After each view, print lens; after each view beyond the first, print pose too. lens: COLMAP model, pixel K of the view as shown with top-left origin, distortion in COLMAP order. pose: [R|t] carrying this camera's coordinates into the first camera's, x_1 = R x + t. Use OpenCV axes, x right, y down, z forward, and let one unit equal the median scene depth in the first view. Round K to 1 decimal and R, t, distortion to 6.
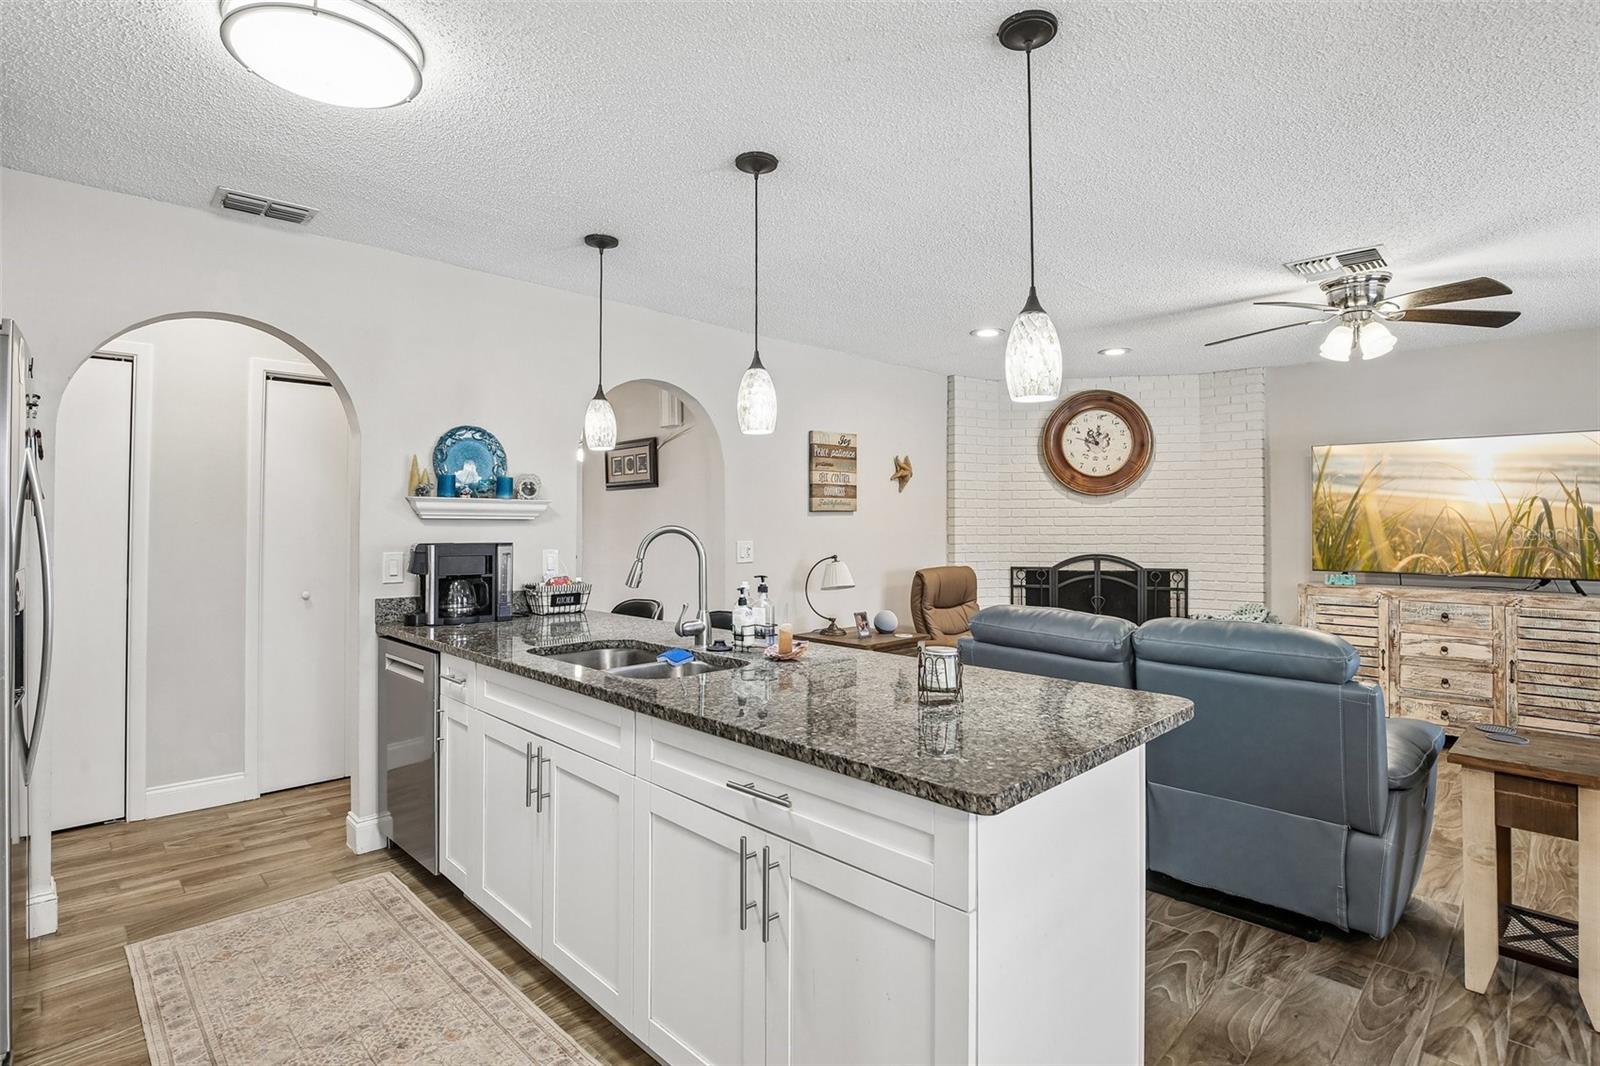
lens RADIAL K [[782.1, 0, 801.7], [0, 782.1, 503.4], [0, 0, 1]] dist [-0.041450, 0.009993]
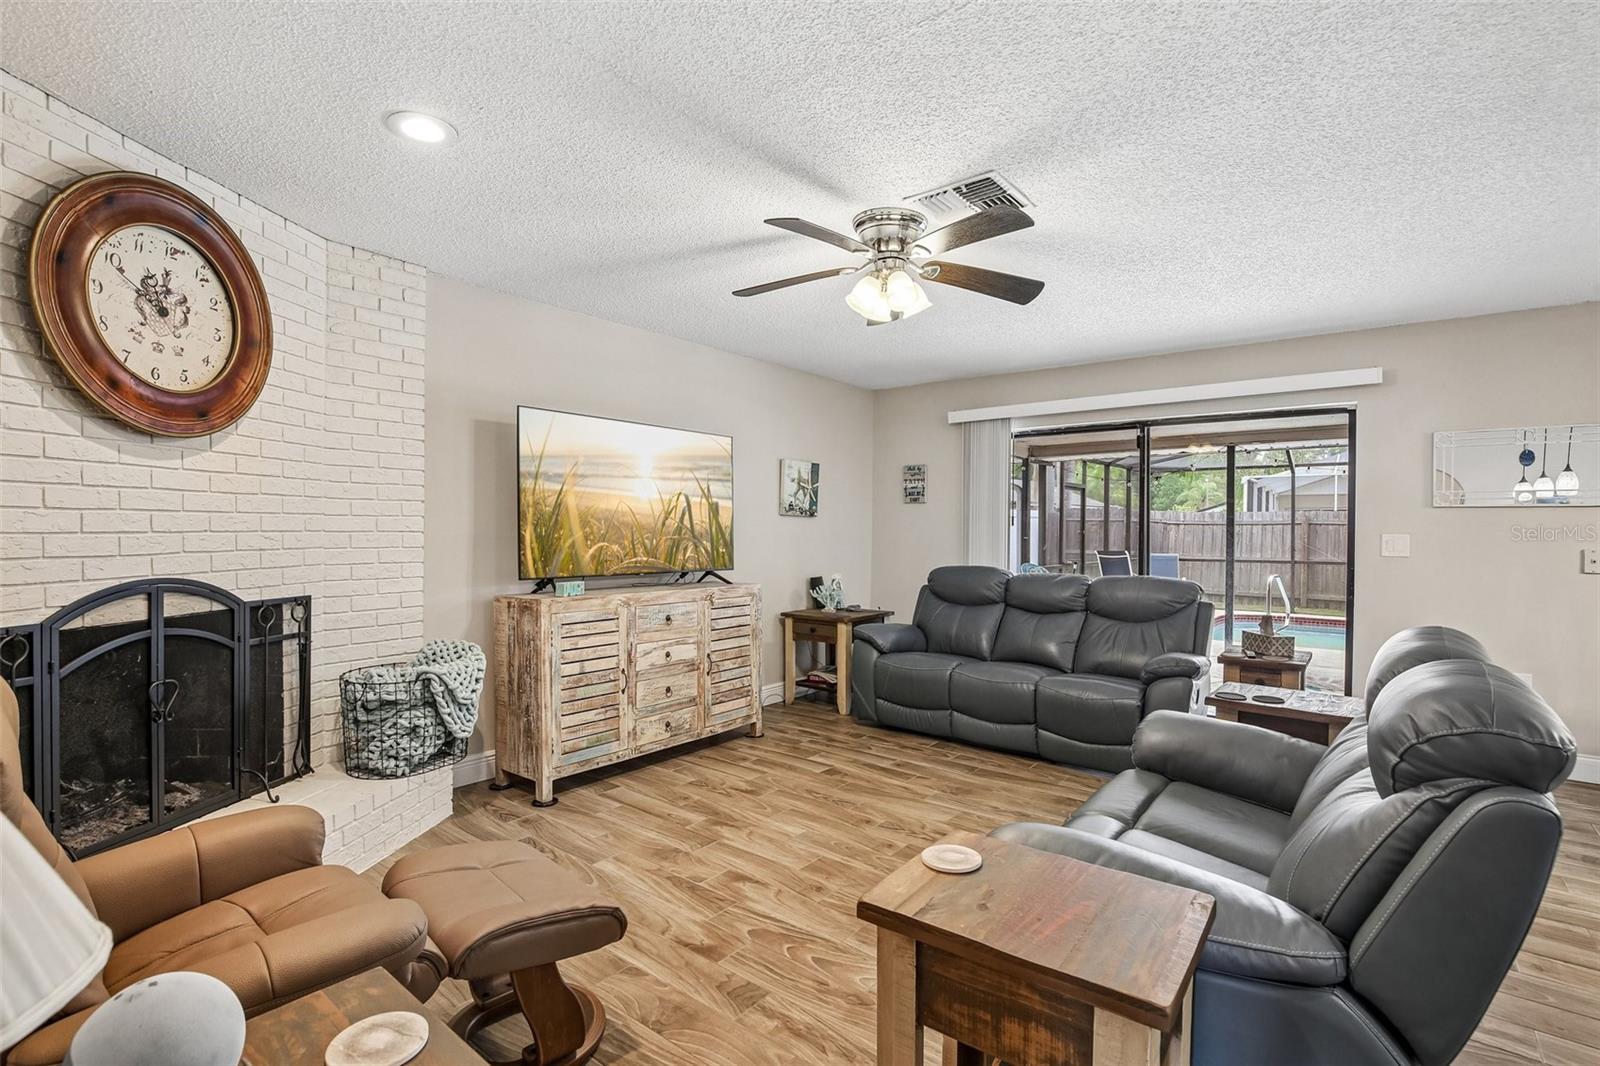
lens RADIAL K [[753.7, 0, 800.0], [0, 753.7, 533.0], [0, 0, 1]] dist [-0.032325, 0.000964]
pose [[-0.117140, -0.006454, 0.993094, -0.064552], [-0.033164, 0.999447, 0.002584, 0.037034], [-0.992561, -0.032632, -0.117290, 0.918202]]
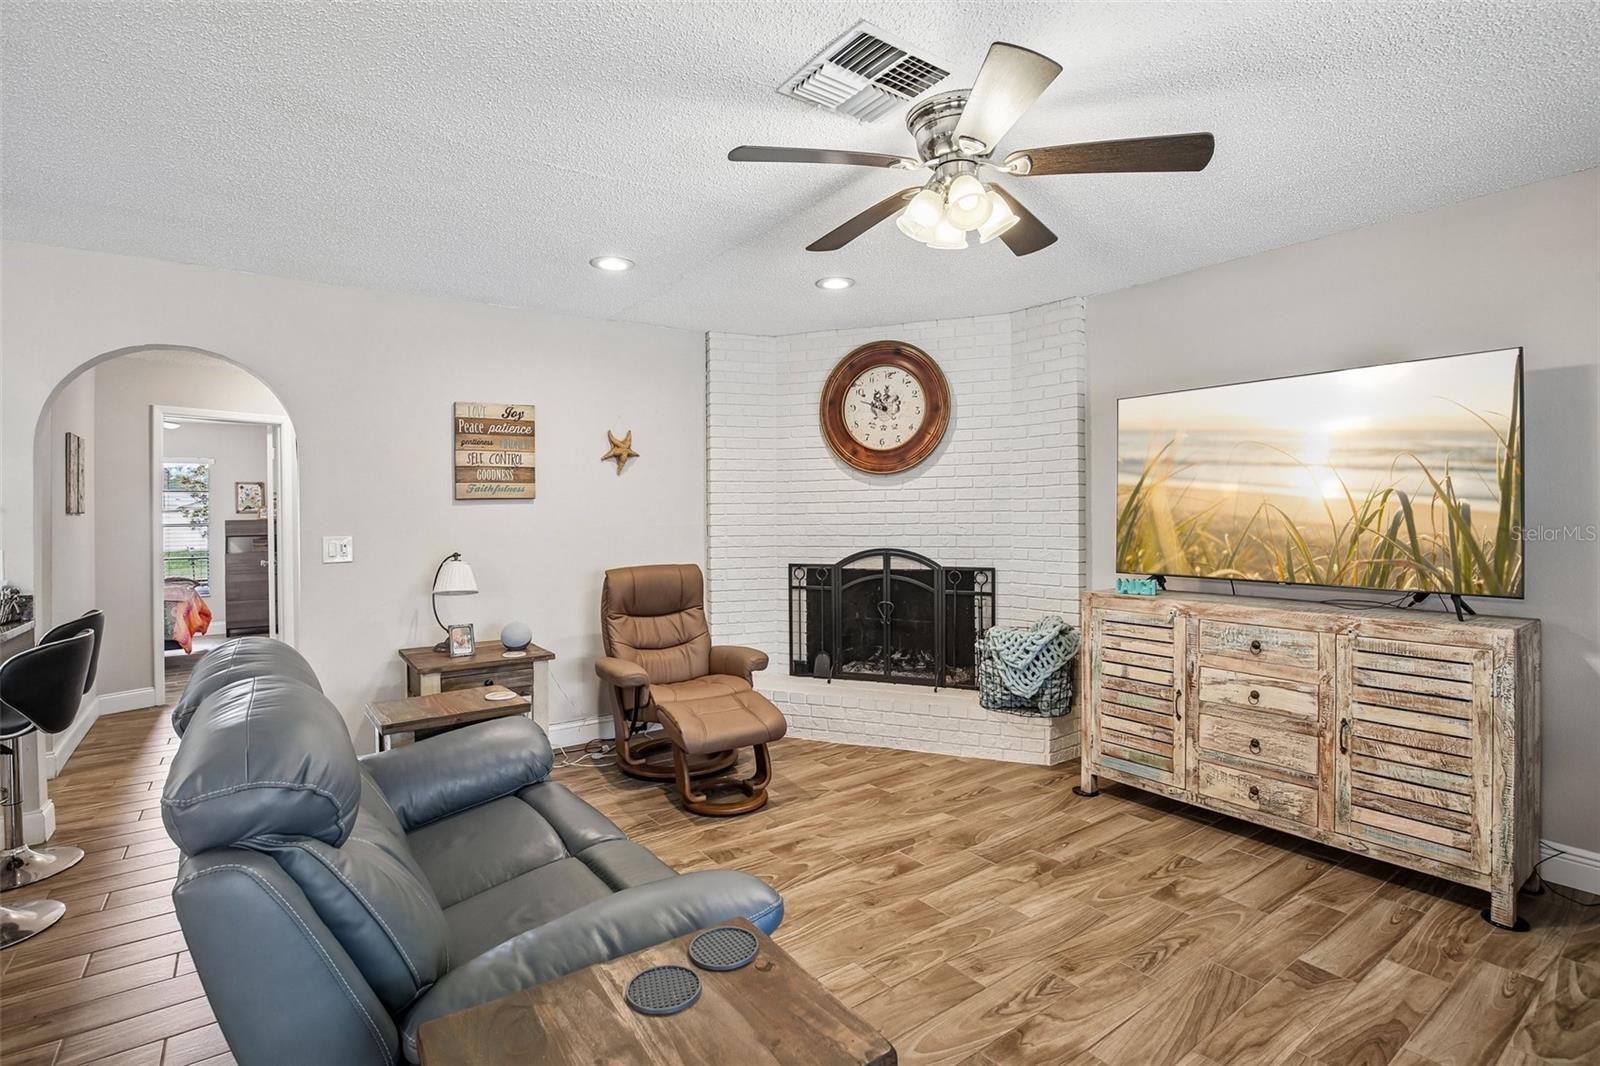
lens RADIAL K [[759.4, 0, 794.0], [0, 759.4, 510.3], [0, 0, 1]] dist [-0.032615, 0.005754]
pose [[0.988070, -0.011231, -0.153593, 0.528808], [0.014977, 0.999617, 0.023251, 0.009031], [0.153273, -0.025274, 0.987861, 0.287390]]
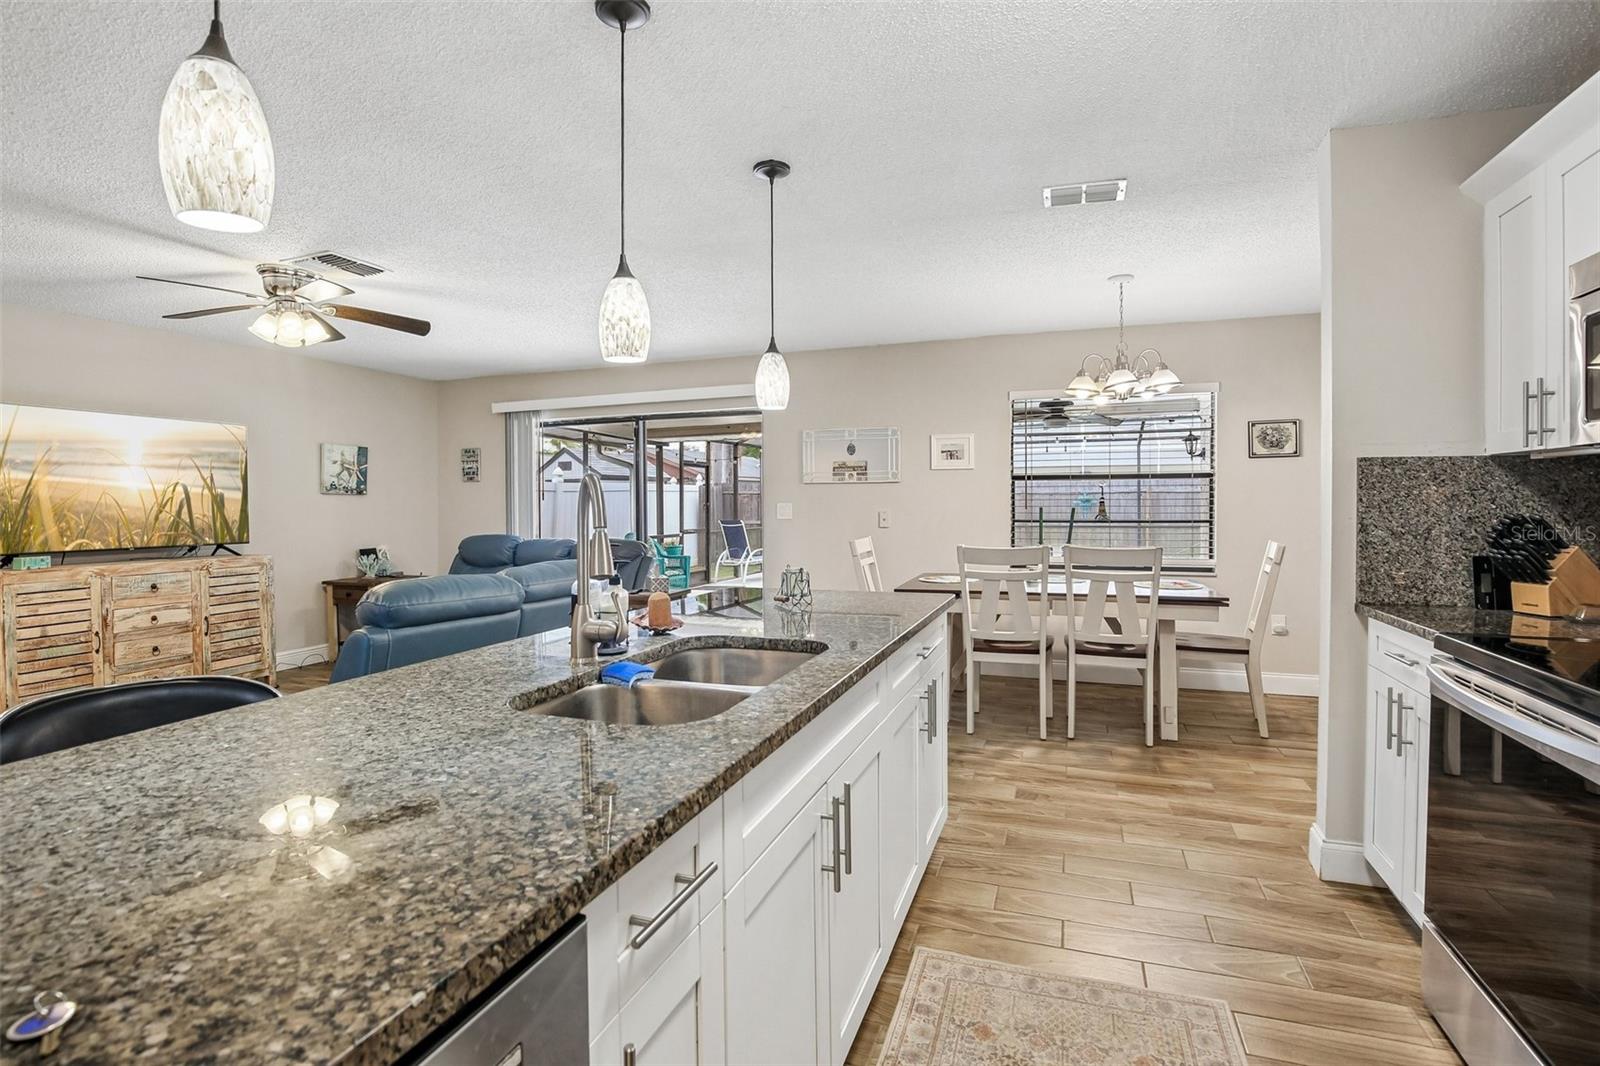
lens RADIAL K [[759.4, 0, 794.0], [0, 759.4, 510.3], [0, 0, 1]] dist [-0.032615, 0.005754]
pose [[-0.424383, -0.008241, 0.905445, -0.428988], [-0.018012, 0.999838, 0.000658, 0.026227], [-0.905304, -0.016029, -0.424462, 0.618001]]
